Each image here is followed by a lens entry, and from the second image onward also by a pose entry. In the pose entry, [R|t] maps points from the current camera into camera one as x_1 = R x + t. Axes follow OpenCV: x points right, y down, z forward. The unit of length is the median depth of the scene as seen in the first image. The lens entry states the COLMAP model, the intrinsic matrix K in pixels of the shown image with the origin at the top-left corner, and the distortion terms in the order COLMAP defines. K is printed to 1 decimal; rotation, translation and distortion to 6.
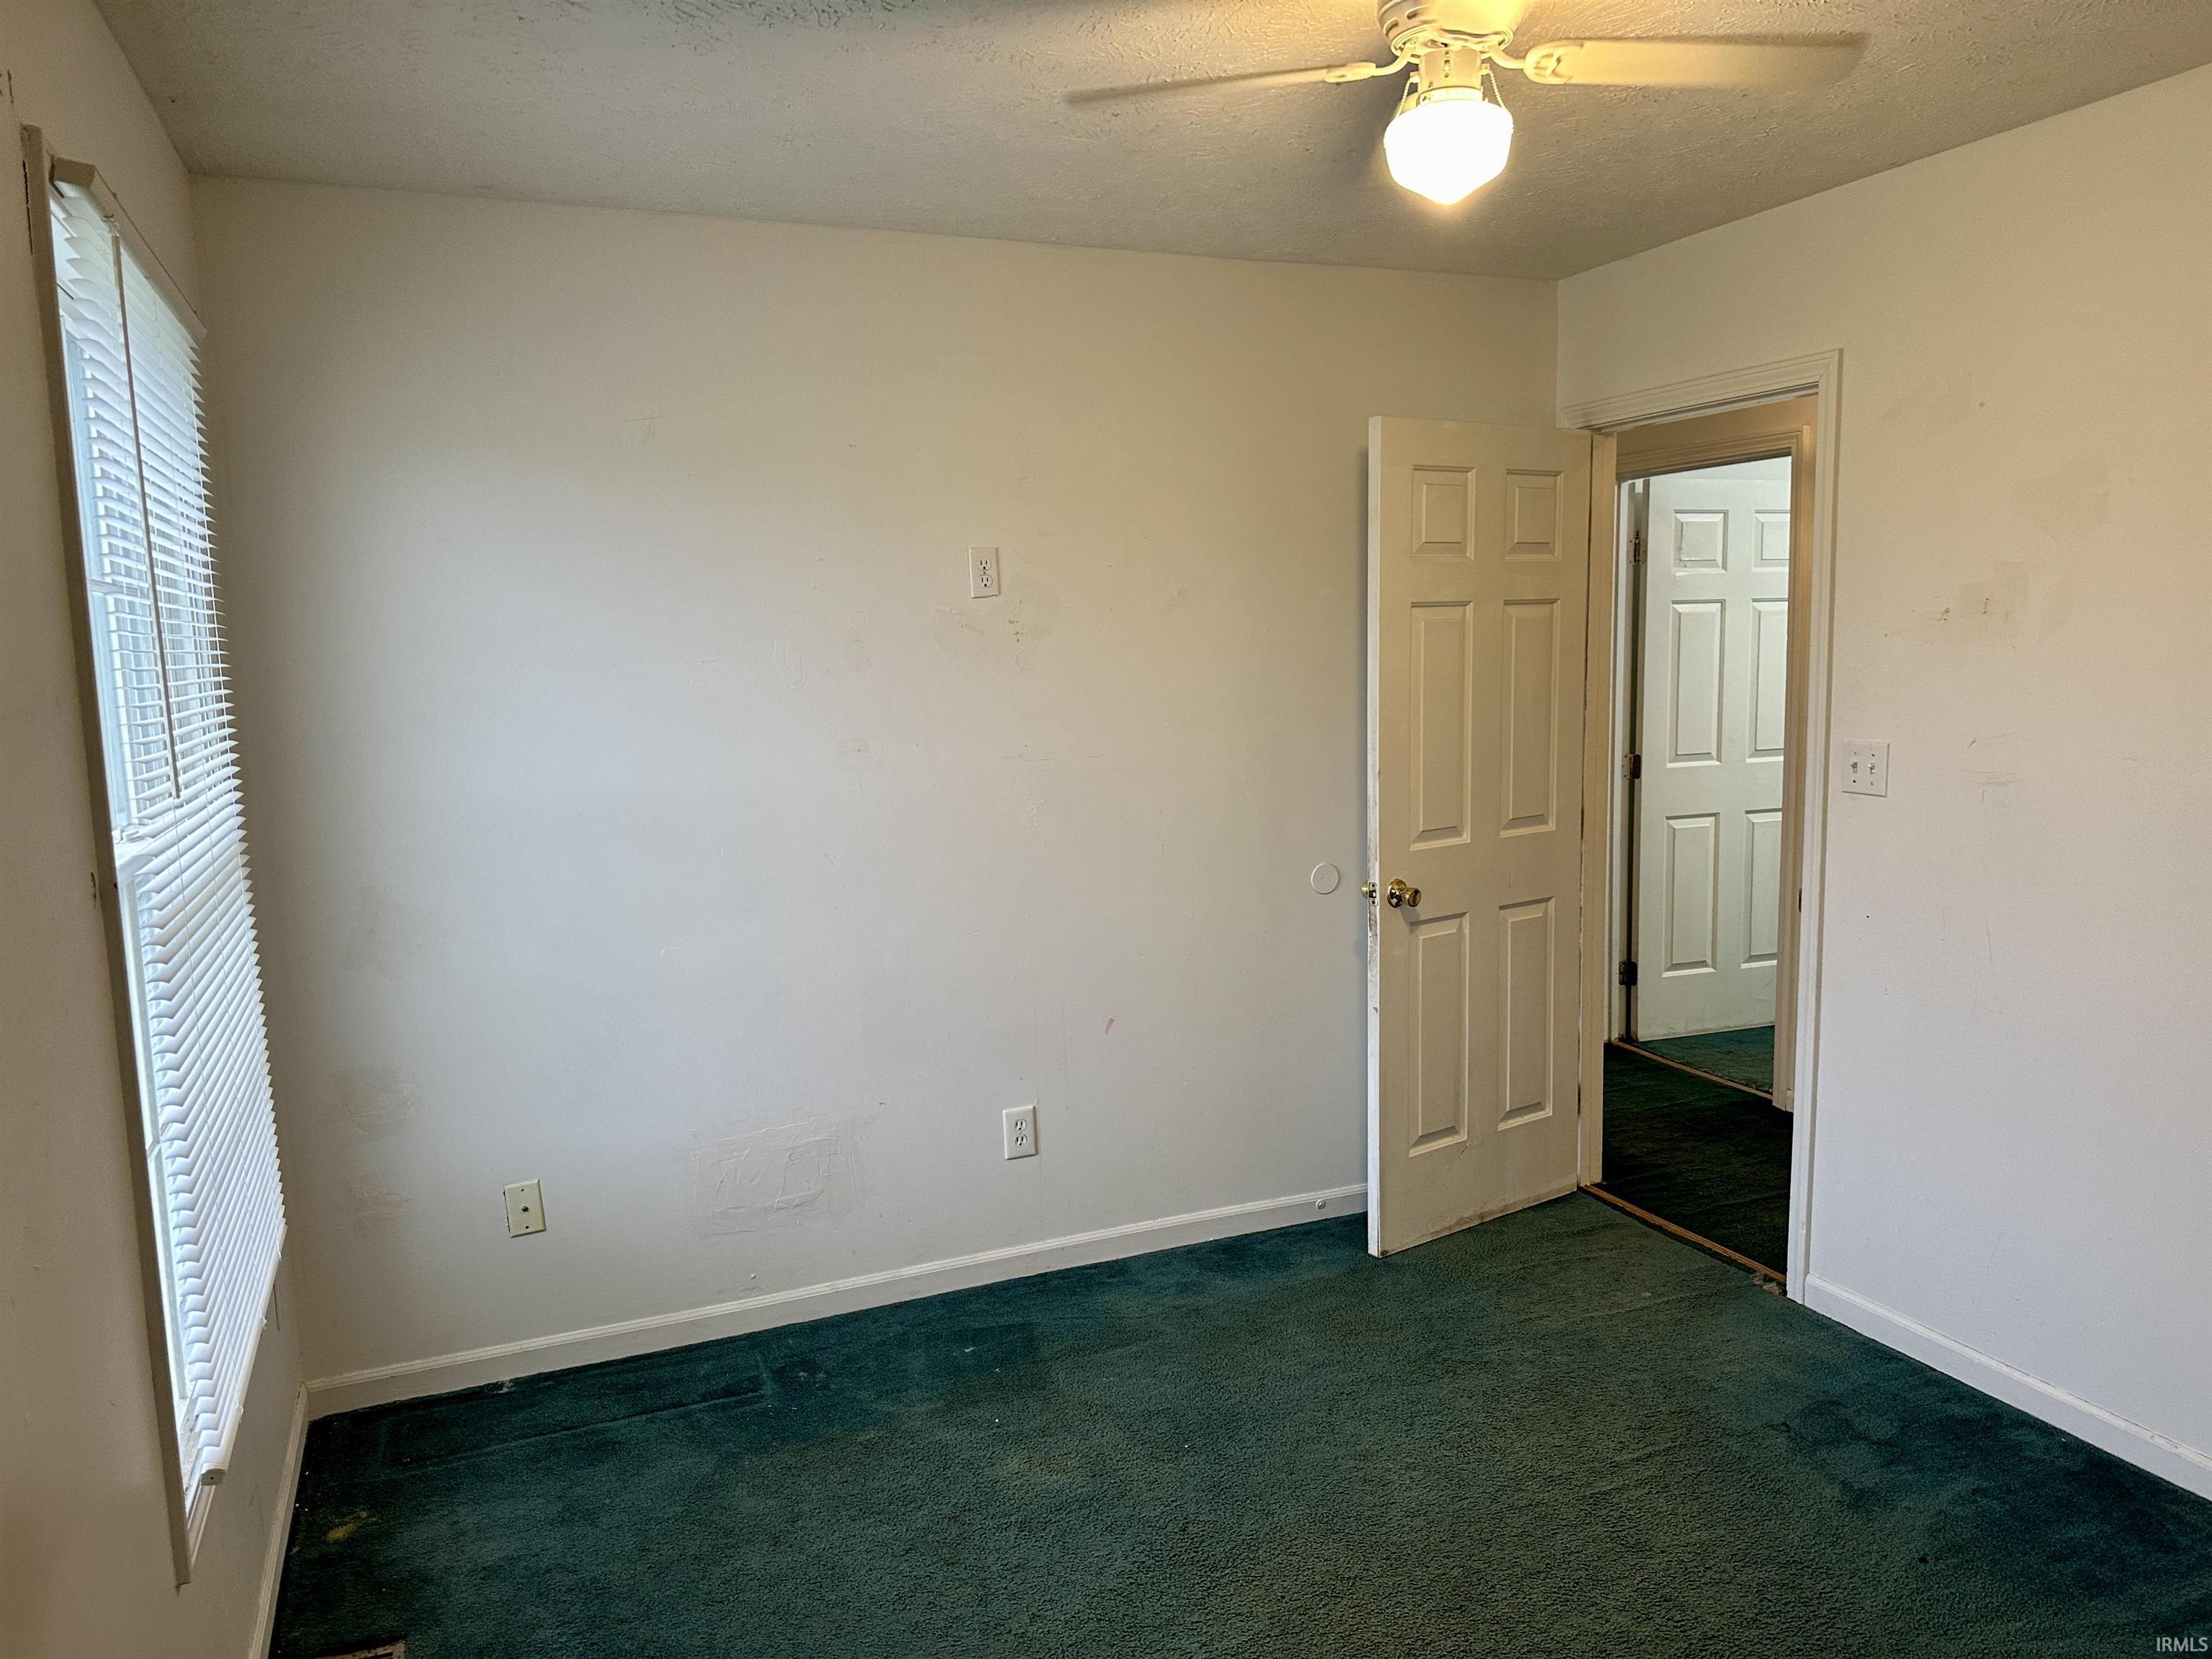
lens RADIAL K [[1525.6, 0, 1109.4], [0, 1525.6, 835.8], [0, 0, 1]] dist [0.117274, -0.176948]
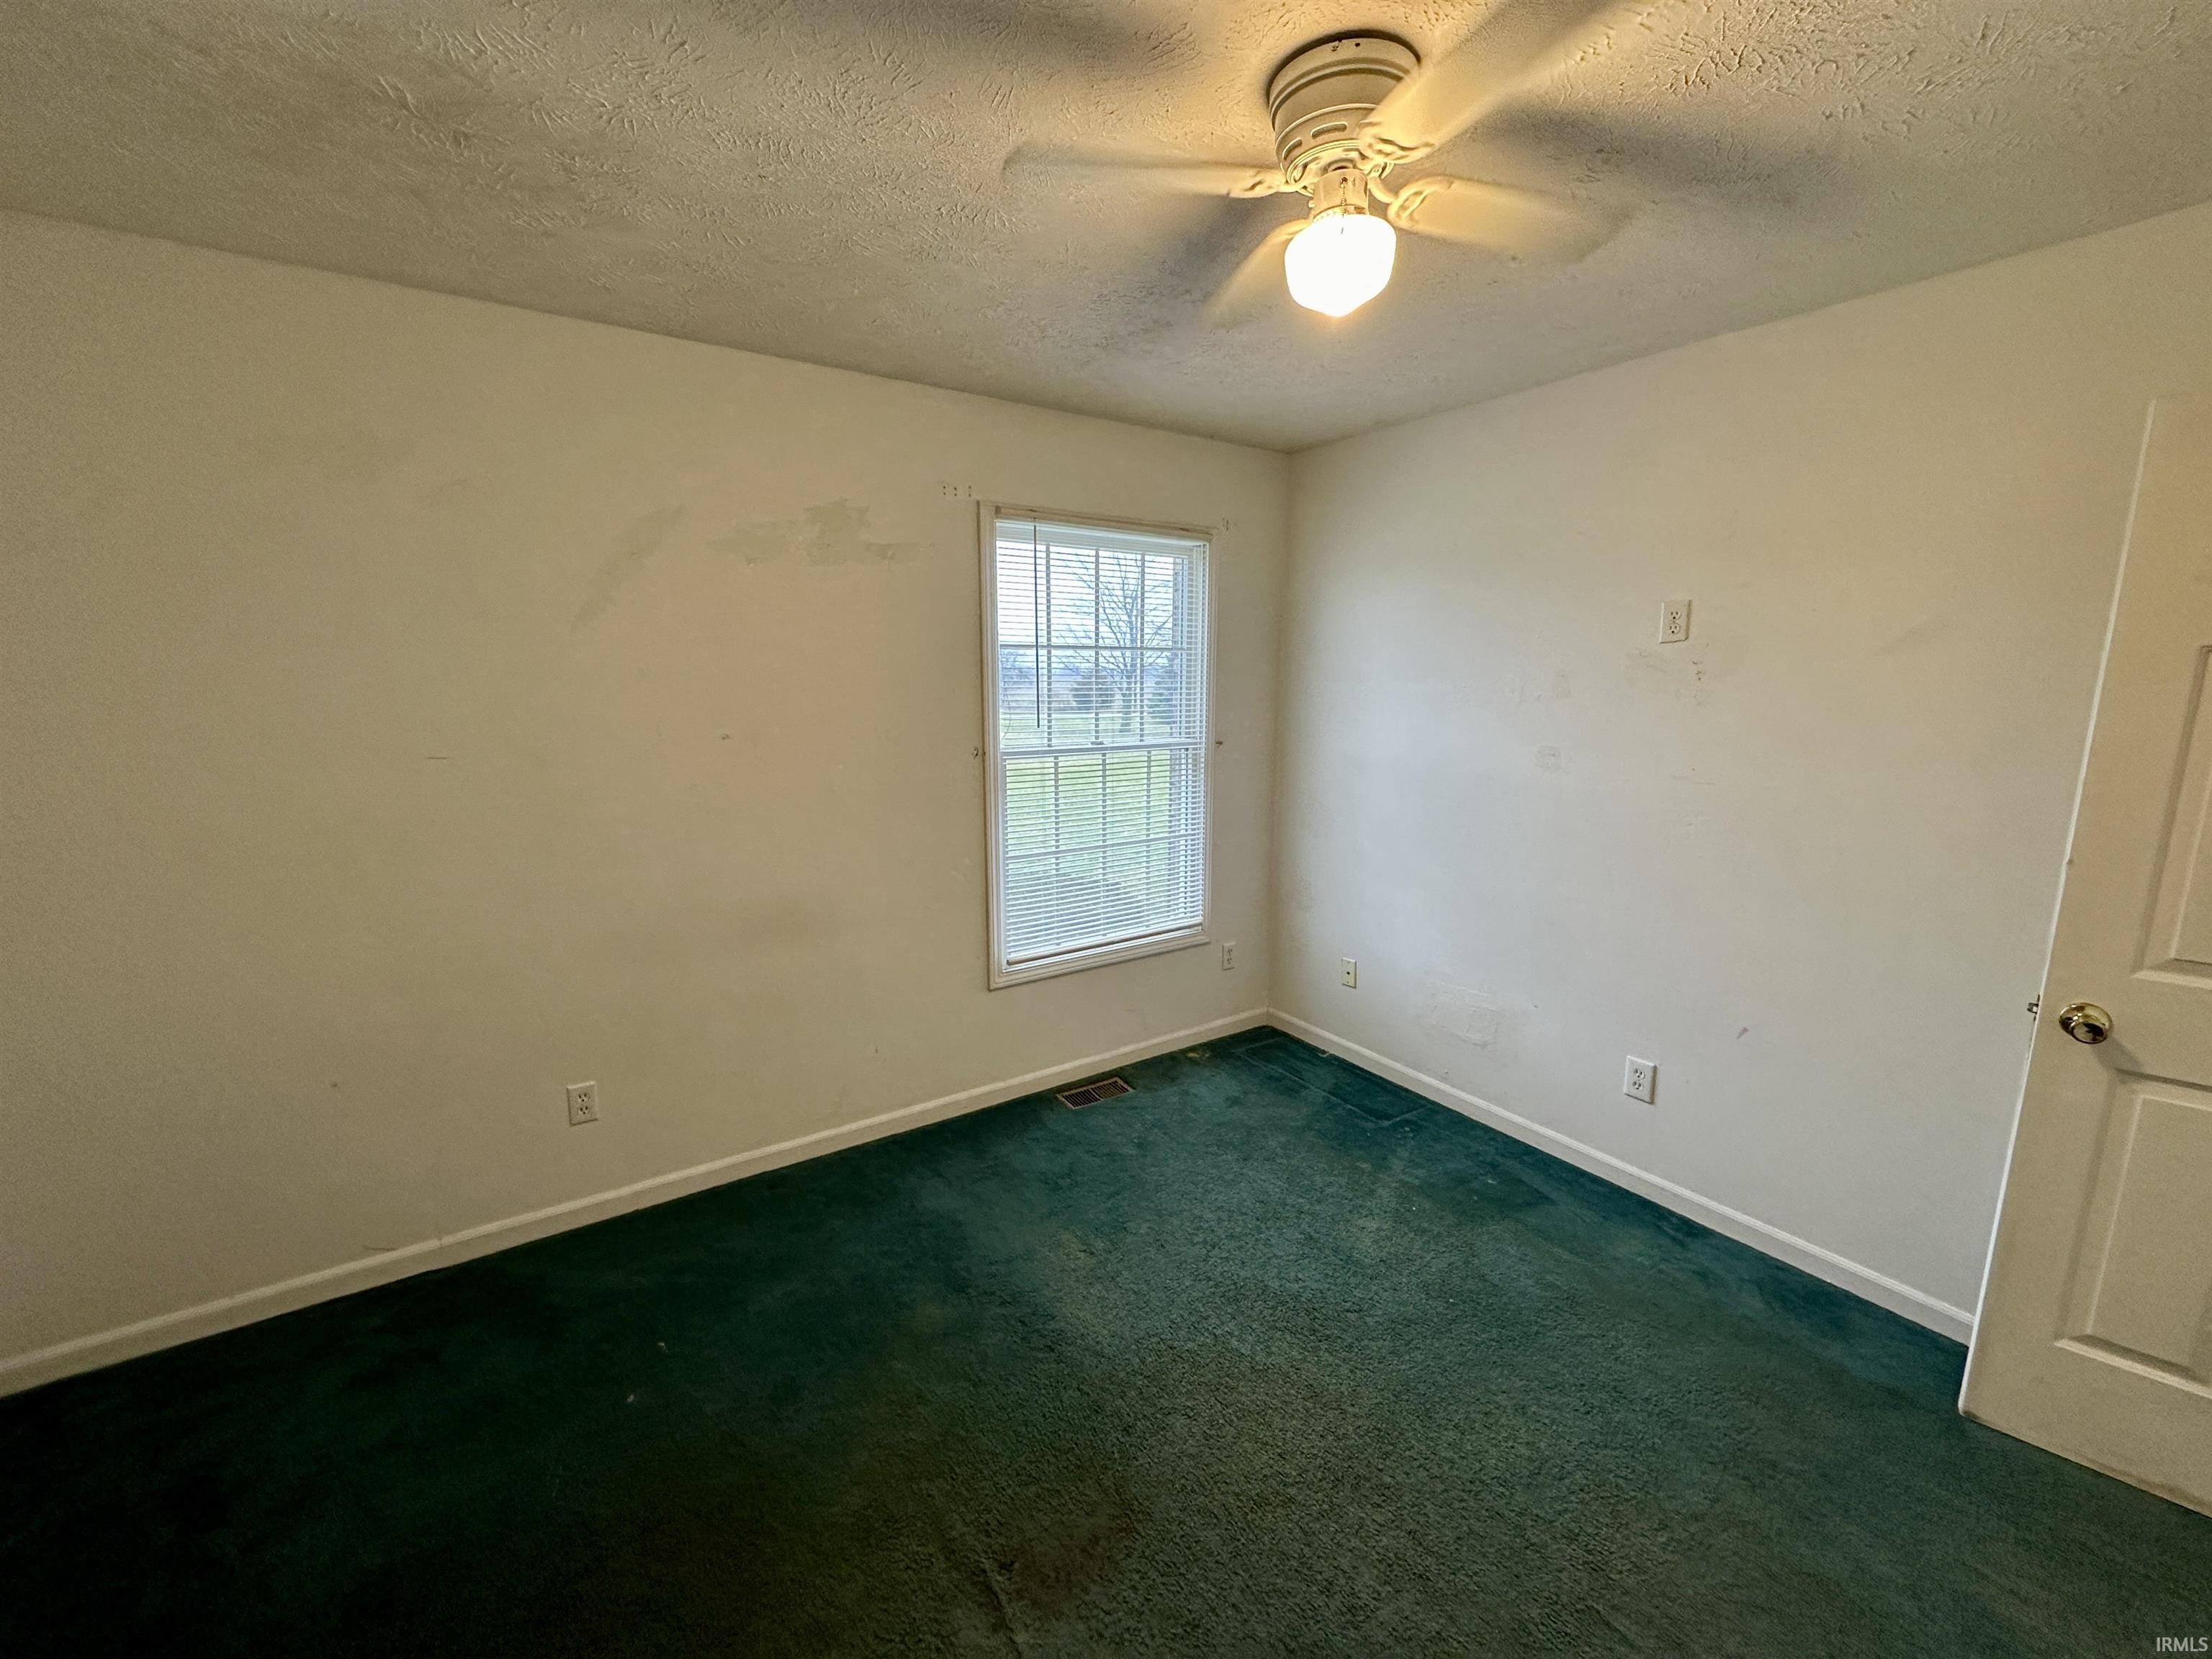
lens RADIAL K [[894.8, 0, 1150.9], [0, 894.8, 845.8], [0, 0, 1]] dist [-0.001256, -0.000233]
pose [[0.209410, 0.208766, -0.955282, 0.552357], [-0.143077, 0.972970, 0.181267, -0.070323], [0.967304, 0.098720, 0.233620, 0.464060]]
